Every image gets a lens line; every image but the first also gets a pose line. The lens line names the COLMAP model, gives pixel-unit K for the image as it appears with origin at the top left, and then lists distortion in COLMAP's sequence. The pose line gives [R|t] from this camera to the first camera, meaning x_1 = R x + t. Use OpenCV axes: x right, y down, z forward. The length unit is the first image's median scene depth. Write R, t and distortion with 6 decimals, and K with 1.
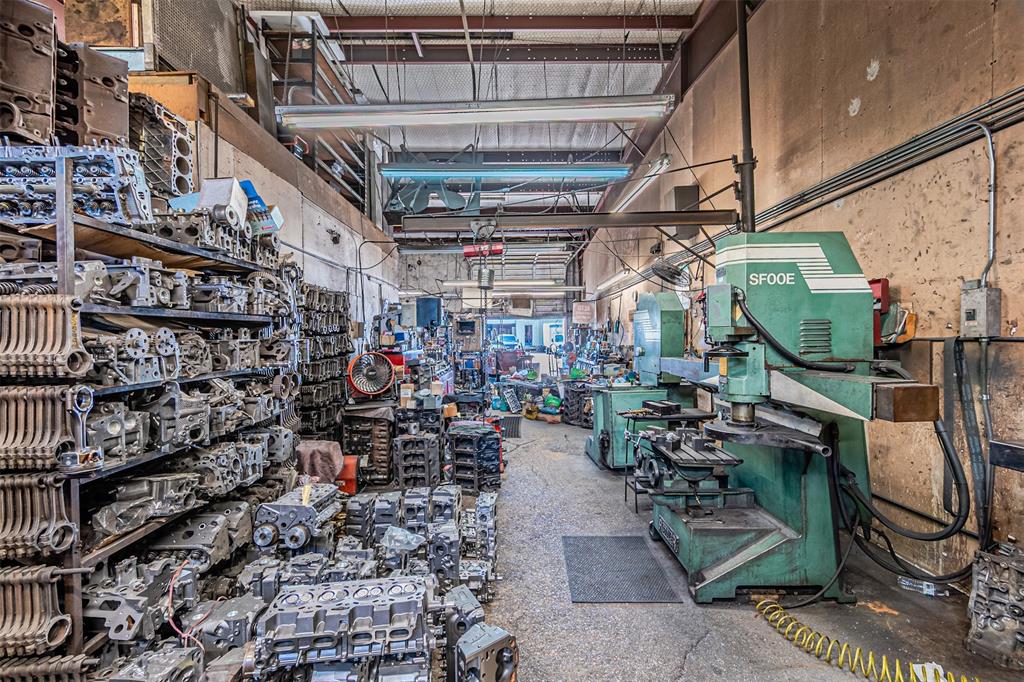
lens RADIAL K [[450.4, 0, 517.6], [0, 450.4, 351.5], [0, 0, 1]] dist [0.002371, -0.000346]
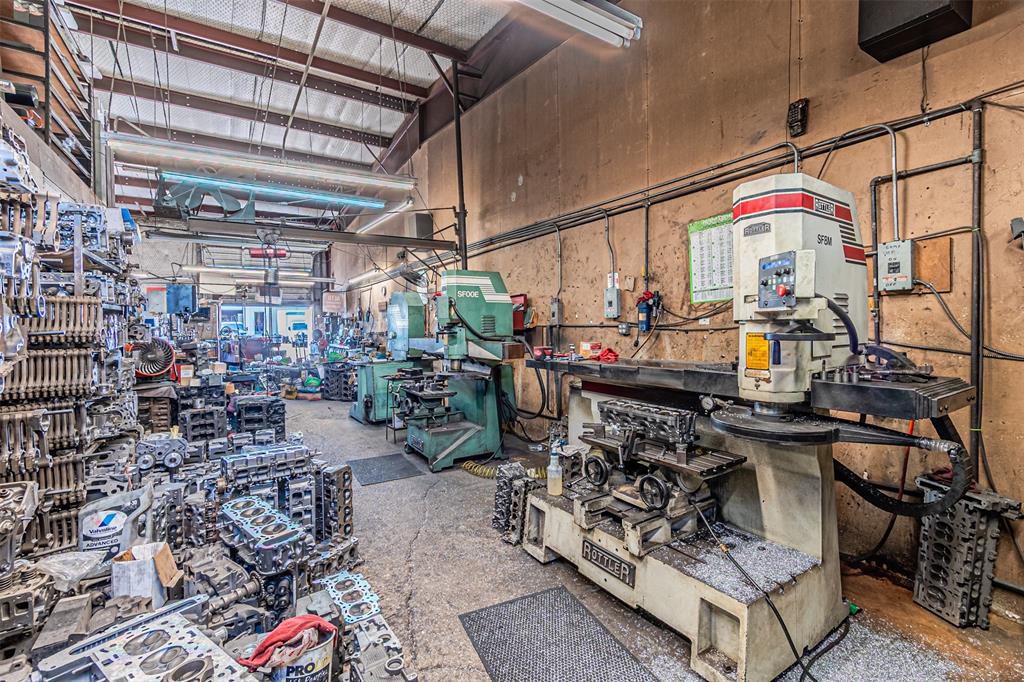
lens RADIAL K [[448.2, 0, 504.9], [0, 448.2, 336.7], [0, 0, 1]] dist [0.002137, -0.000192]
pose [[0.859036, -0.007462, 0.511861, -0.152554], [0.011400, 0.999925, -0.004554, 0.017003], [-0.511789, 0.009747, 0.859056, -0.389857]]
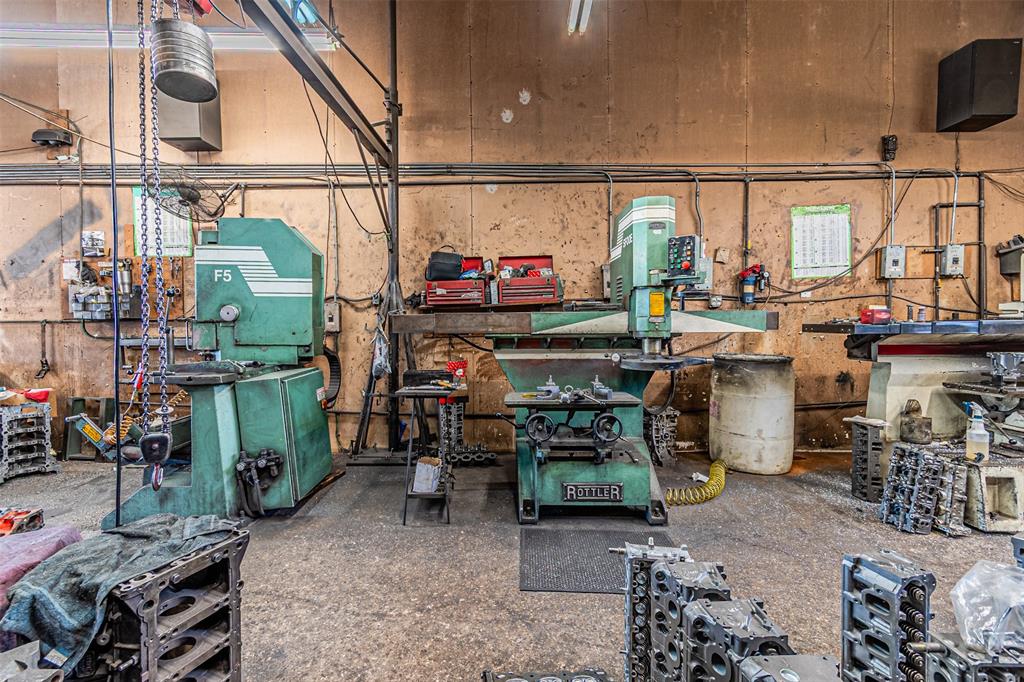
lens RADIAL K [[448.3, 0, 502.9], [0, 448.3, 333.3], [0, 0, 1]] dist [0.006985, -0.000847]
pose [[0.030205, -0.007499, 0.999516, -0.395768], [0.033436, 0.999420, 0.006488, 0.044551], [-0.998984, 0.033224, 0.030438, 0.764046]]
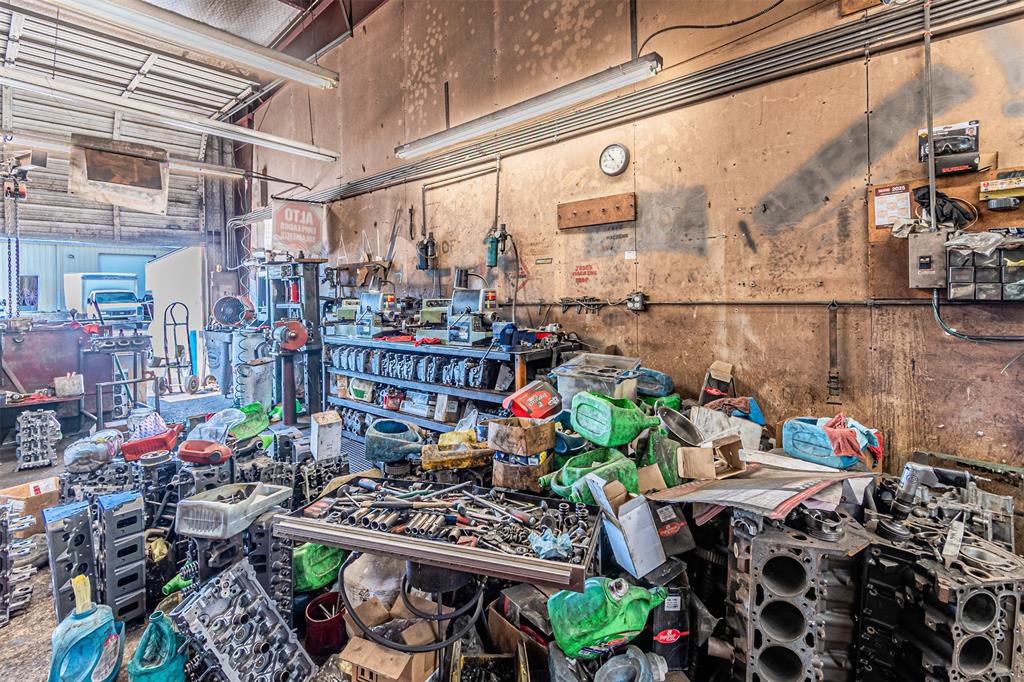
lens RADIAL K [[473.0, 0, 499.1], [0, 473.0, 295.2], [0, 0, 1]] dist [0.002643, 0.000056]
pose [[0.675760, -0.002687, 0.737117, -0.160764], [0.030681, 0.999229, -0.024484, -0.016271], [-0.736483, 0.039161, 0.675322, 1.690088]]
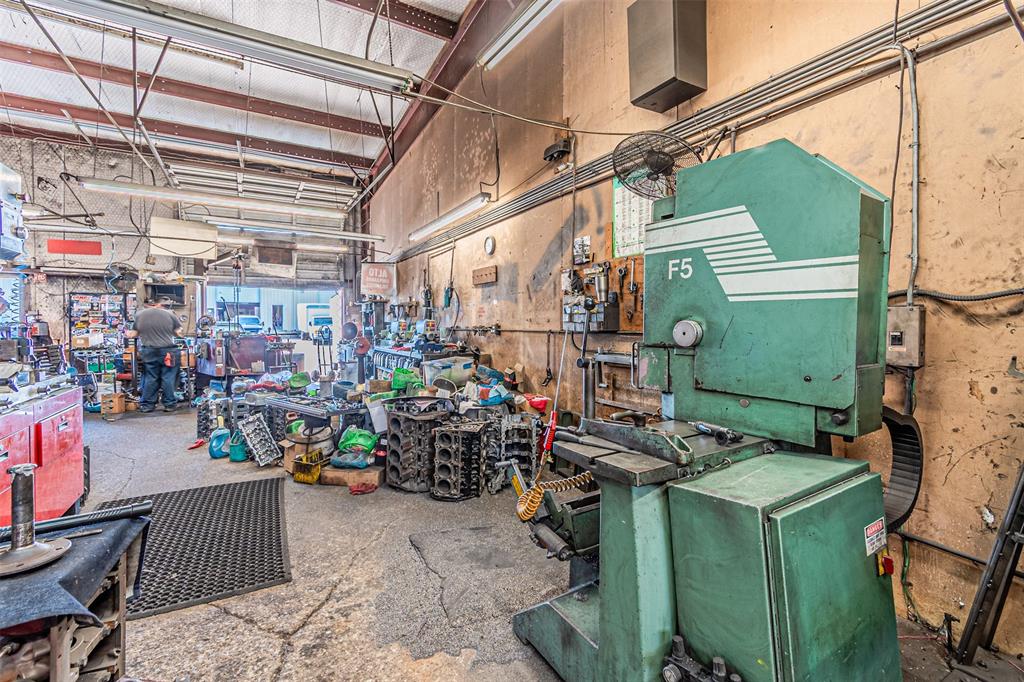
lens RADIAL K [[448.3, 0, 502.9], [0, 448.3, 333.3], [0, 0, 1]] dist [0.006985, -0.000847]
pose [[0.880626, 0.002206, 0.473807, -0.022006], [0.002185, 0.999960, -0.008716, 0.004596], [-0.473807, 0.008711, 0.880585, 0.944483]]
